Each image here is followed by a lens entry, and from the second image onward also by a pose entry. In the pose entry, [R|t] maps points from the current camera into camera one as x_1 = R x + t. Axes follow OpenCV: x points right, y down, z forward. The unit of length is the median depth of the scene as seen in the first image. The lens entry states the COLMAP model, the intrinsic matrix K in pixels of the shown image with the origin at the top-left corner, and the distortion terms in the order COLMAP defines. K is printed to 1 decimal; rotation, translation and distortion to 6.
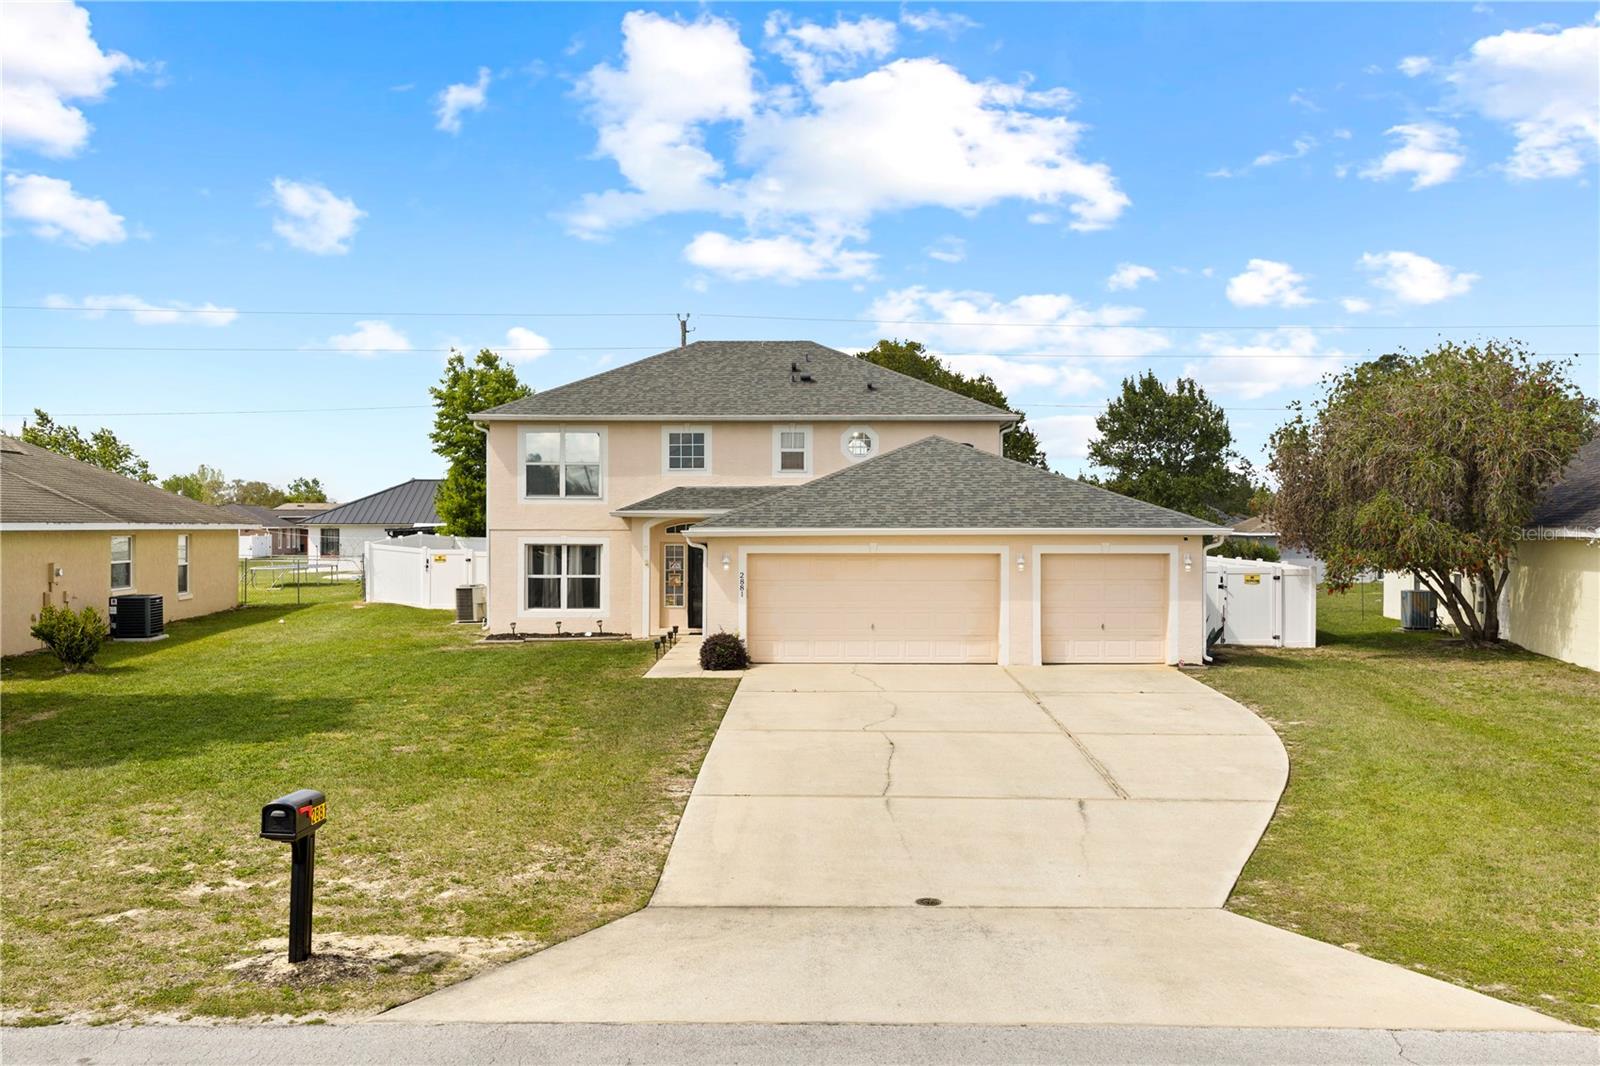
lens RADIAL K [[1247.0, 0, 800.0], [0, 1247.0, 533.0], [0, 0, 1]] dist [0.001128, -0.000727]
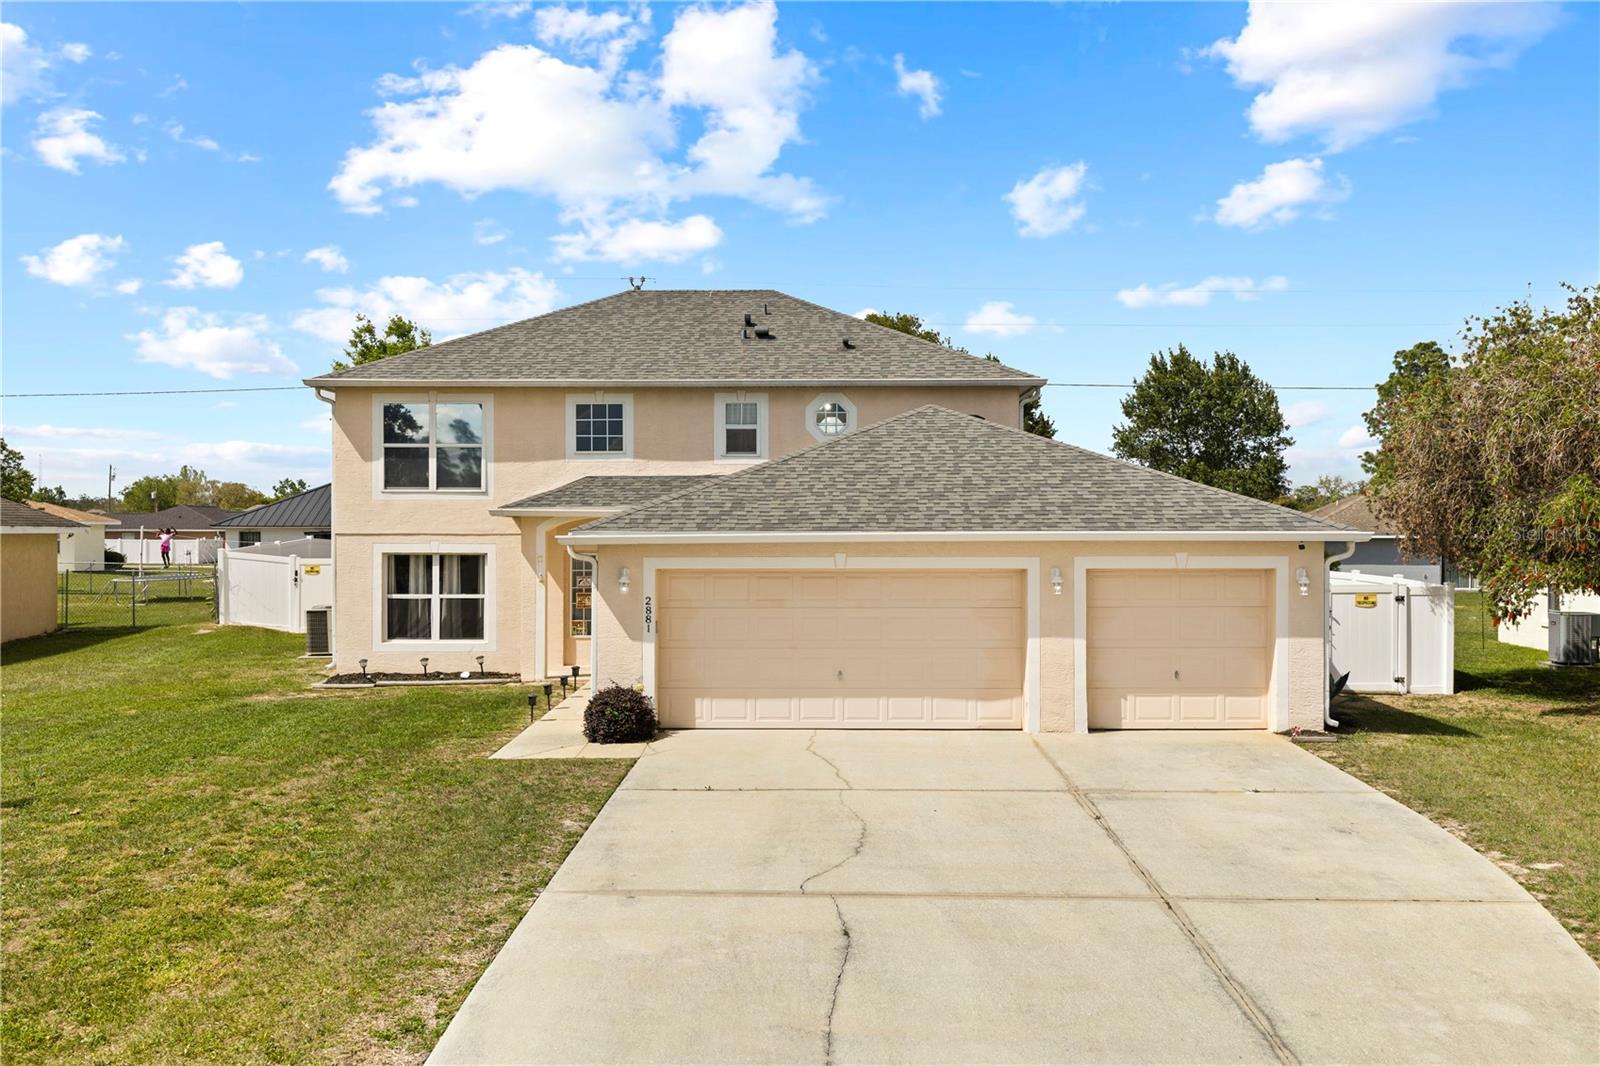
lens RADIAL K [[1247.0, 0, 800.0], [0, 1247.0, 533.0], [0, 0, 1]] dist [0.001128, -0.000727]
pose [[0.999997, -0.001281, -0.001940, 0.032097], [0.001278, 0.999998, -0.001450, -0.001905], [0.001942, 0.001448, 0.999997, 0.268312]]
